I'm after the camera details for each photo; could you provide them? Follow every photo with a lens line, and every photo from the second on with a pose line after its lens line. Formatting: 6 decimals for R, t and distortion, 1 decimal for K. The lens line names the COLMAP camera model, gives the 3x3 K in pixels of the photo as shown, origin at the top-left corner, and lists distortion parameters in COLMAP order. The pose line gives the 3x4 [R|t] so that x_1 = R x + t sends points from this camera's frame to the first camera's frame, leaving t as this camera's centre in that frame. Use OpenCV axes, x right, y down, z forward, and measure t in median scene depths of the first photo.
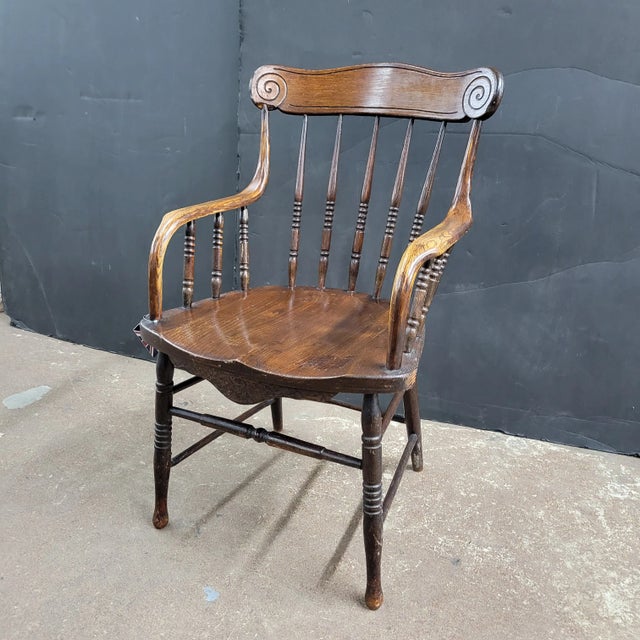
lens RADIAL K [[653.7, 0, 315.2], [0, 653.7, 313.2], [0, 0, 1]] dist [0.022765, 0.000000]
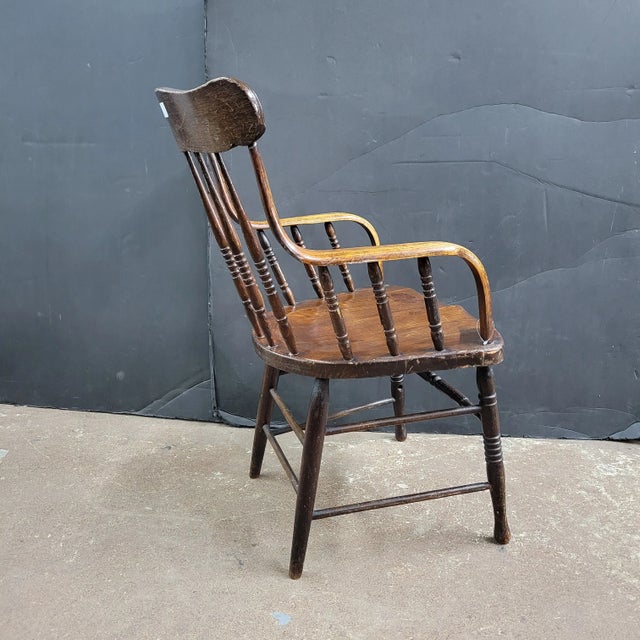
lens RADIAL K [[653.7, 0, 315.1], [0, 653.7, 300.3], [0, 0, 1]] dist [0.022765, 0.000000]
pose [[0.971832, -0.066005, 0.226244, -0.242511], [0.093550, 0.989151, -0.113267, 0.068199], [-0.216313, 0.131242, 0.967463, 0.004702]]
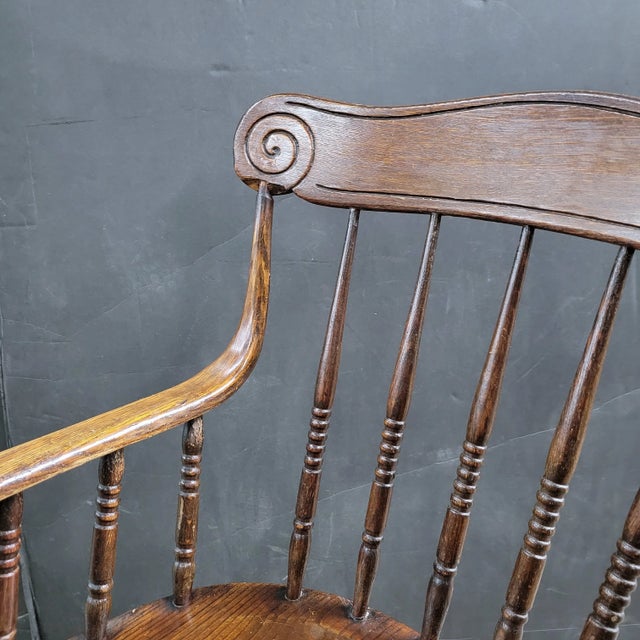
lens RADIAL K [[653.7, 0, 318.8], [0, 653.7, 296.0], [0, 0, 1]] dist [0.022765, 0.000000]
pose [[0.913957, -0.138911, 0.381296, -0.102146], [0.149521, 0.988757, 0.001817, -0.227363], [-0.377262, 0.055352, 0.924451, 0.552125]]
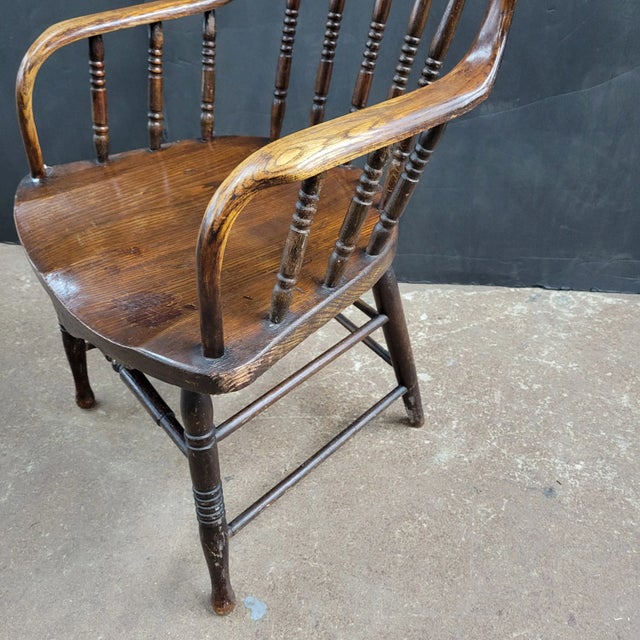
lens RADIAL K [[653.7, 0, 308.4], [0, 653.7, 305.3], [0, 0, 1]] dist [0.022765, 0.000000]
pose [[0.979894, -0.165968, 0.110738, -0.102251], [0.123679, 0.940796, 0.315606, -0.101110], [-0.156563, -0.295564, 0.942406, 0.317223]]
